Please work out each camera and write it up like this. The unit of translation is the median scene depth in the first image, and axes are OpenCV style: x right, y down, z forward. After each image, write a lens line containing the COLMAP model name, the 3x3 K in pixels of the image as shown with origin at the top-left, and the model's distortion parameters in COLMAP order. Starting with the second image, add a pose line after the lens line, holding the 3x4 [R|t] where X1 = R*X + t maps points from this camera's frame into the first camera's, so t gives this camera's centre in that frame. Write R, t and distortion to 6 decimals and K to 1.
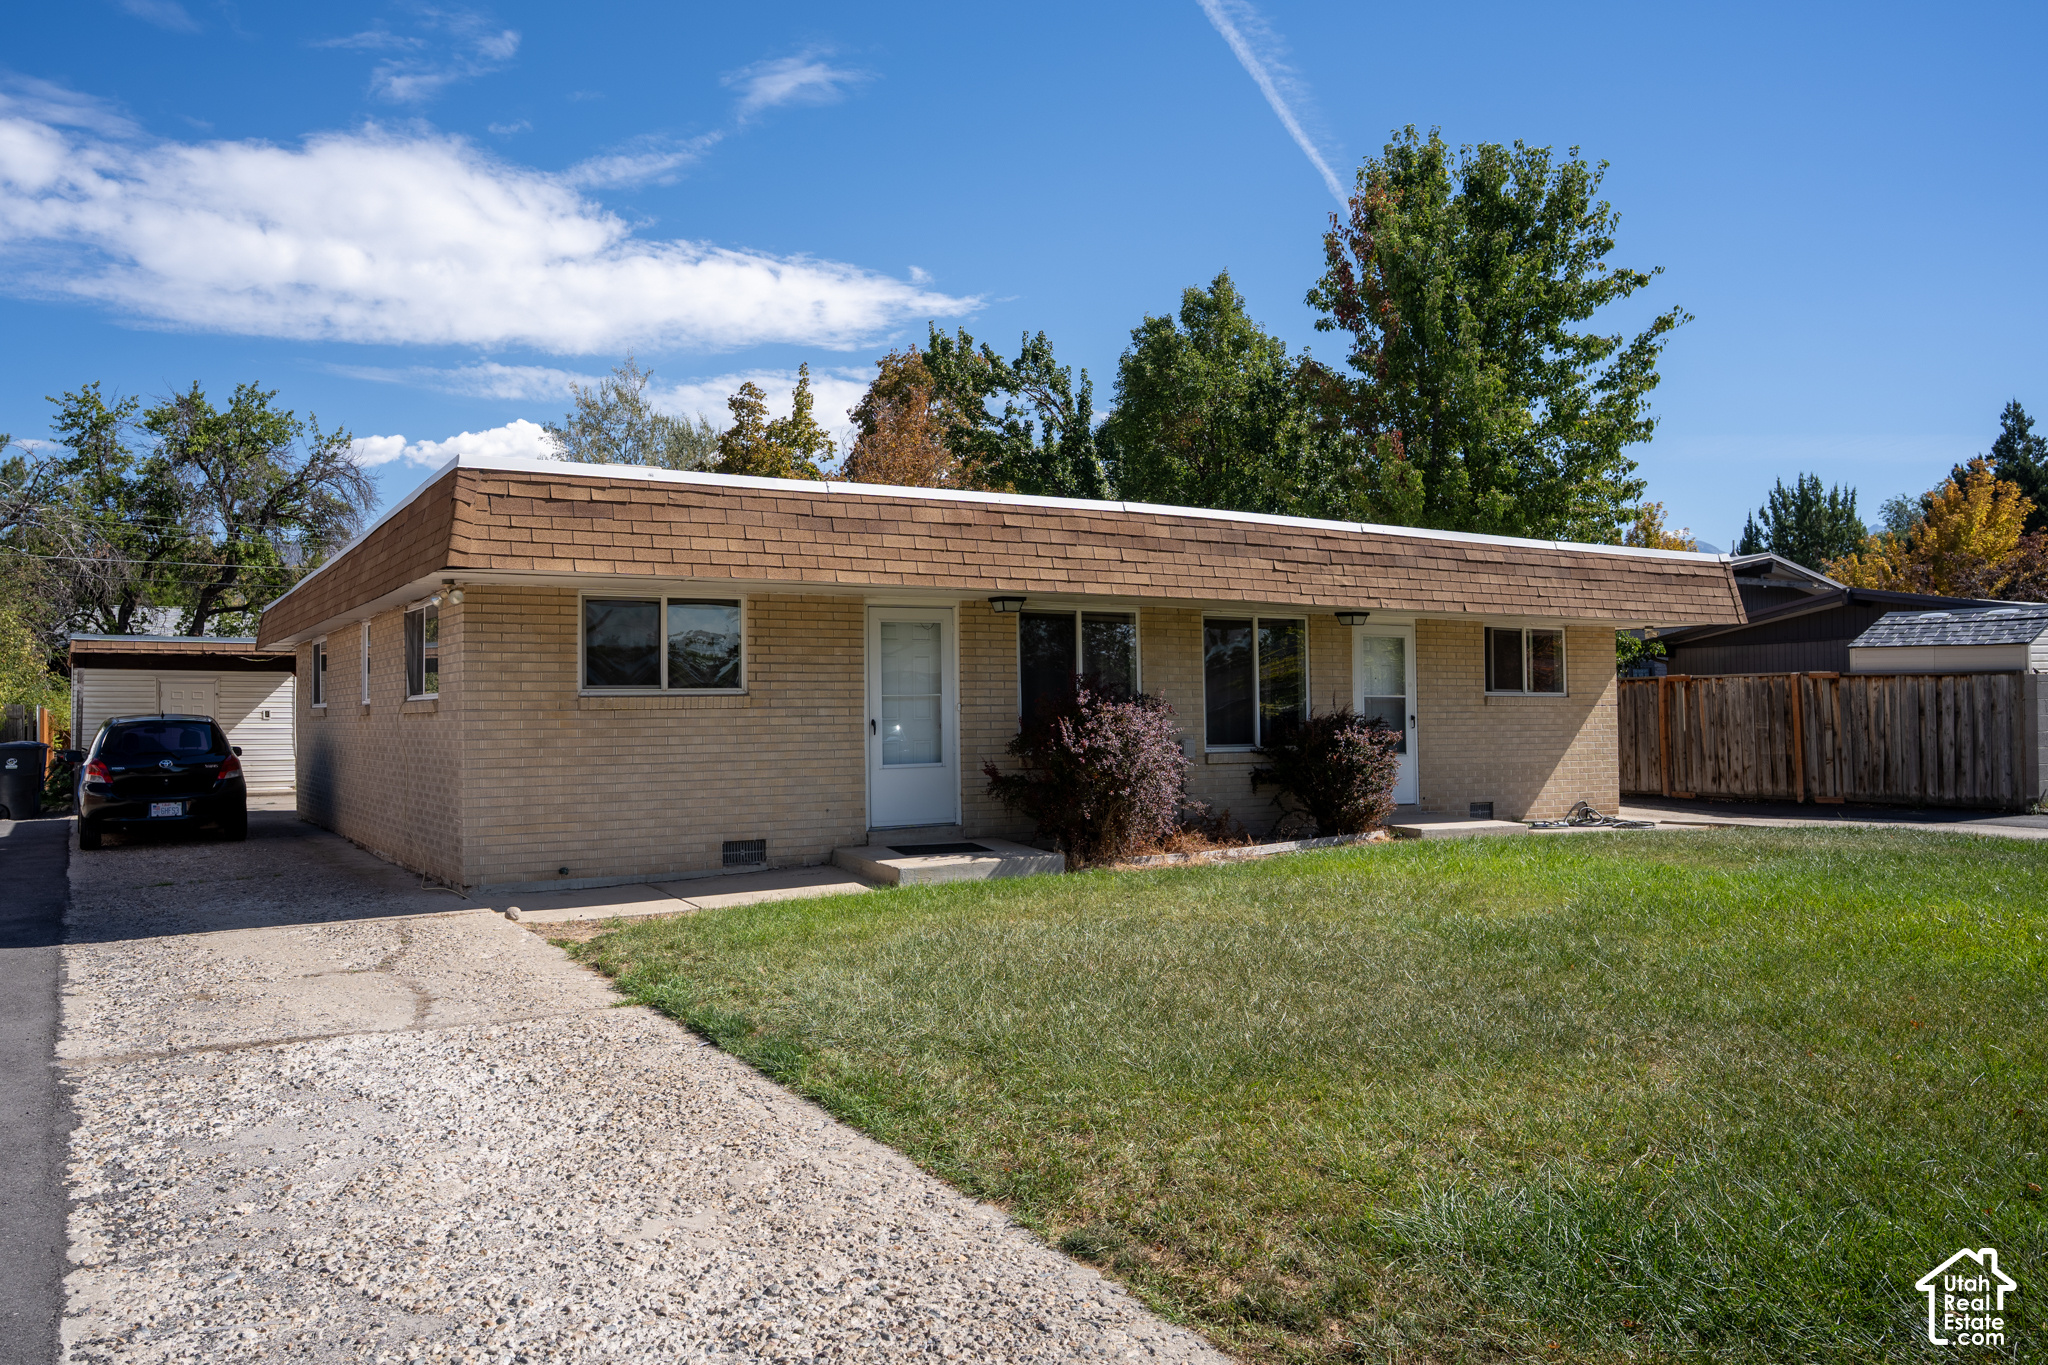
lens RADIAL K [[1512.9, 0, 958.3], [0, 1512.9, 687.4], [0, 0, 1]] dist [-0.010462, 0.000958]
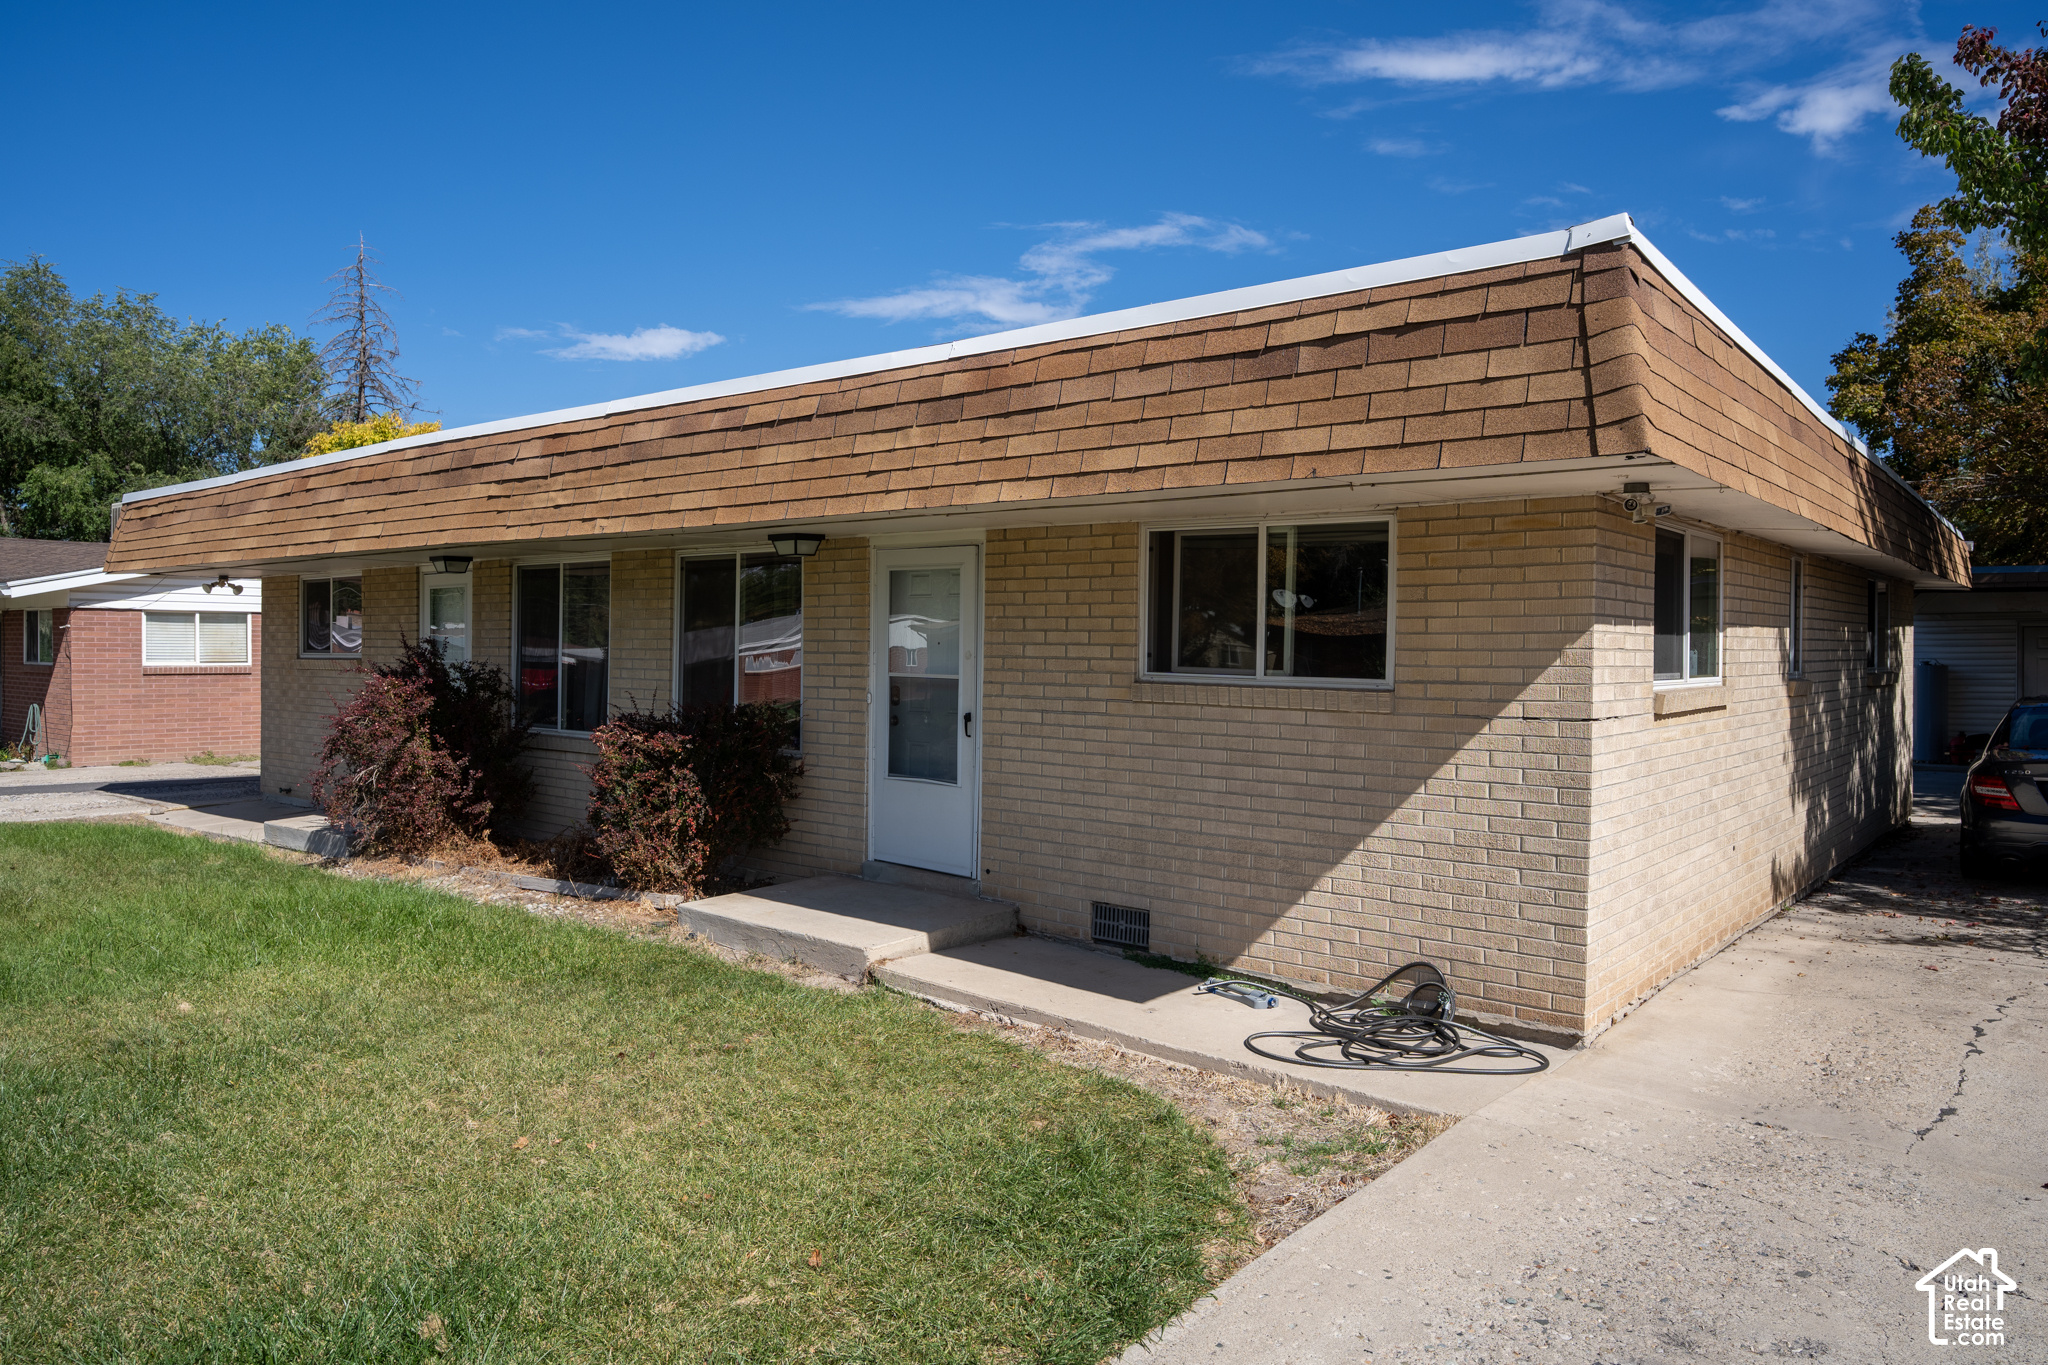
lens RADIAL K [[1375.5, 0, 1024.3], [0, 1375.5, 671.6], [0, 0, 1]] dist [-0.008085, 0.003825]
pose [[0.332510, 0.027566, -0.942697, 0.976083], [0.006235, 0.999487, 0.031425, -0.014403], [0.943079, -0.016327, 0.332167, 1.093873]]
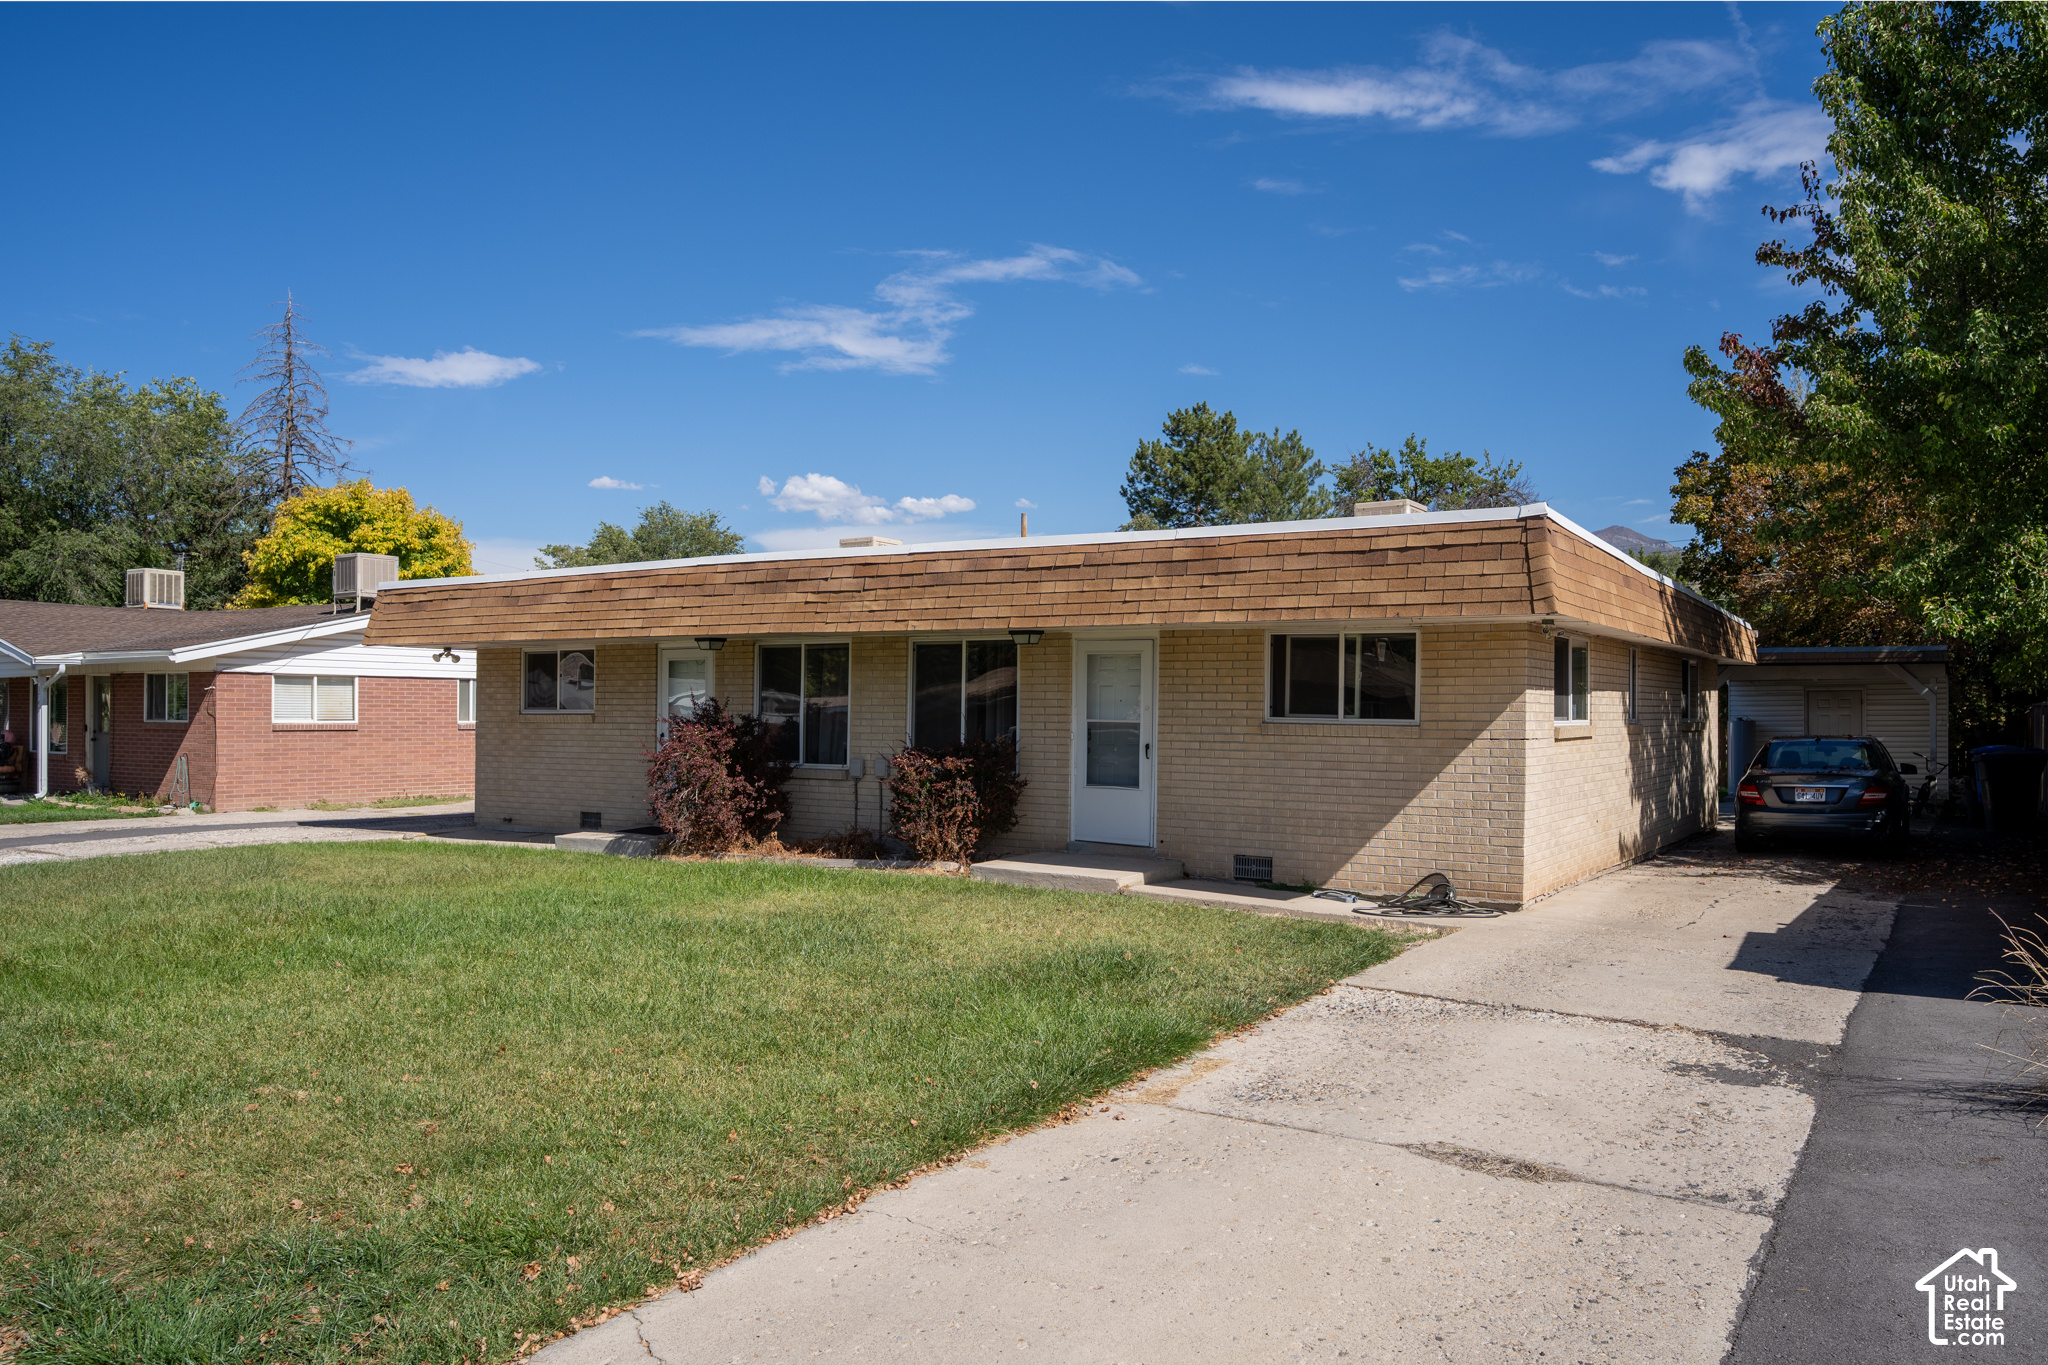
lens RADIAL K [[1461.8, 0, 1091.4], [0, 1461.8, 711.7], [0, 0, 1]] dist [-0.011486, 0.002411]
pose [[0.459883, 0.011036, -0.887911, 1.304824], [0.004578, 0.999880, 0.014799, -0.015578], [0.887968, -0.010871, 0.459777, 0.753067]]
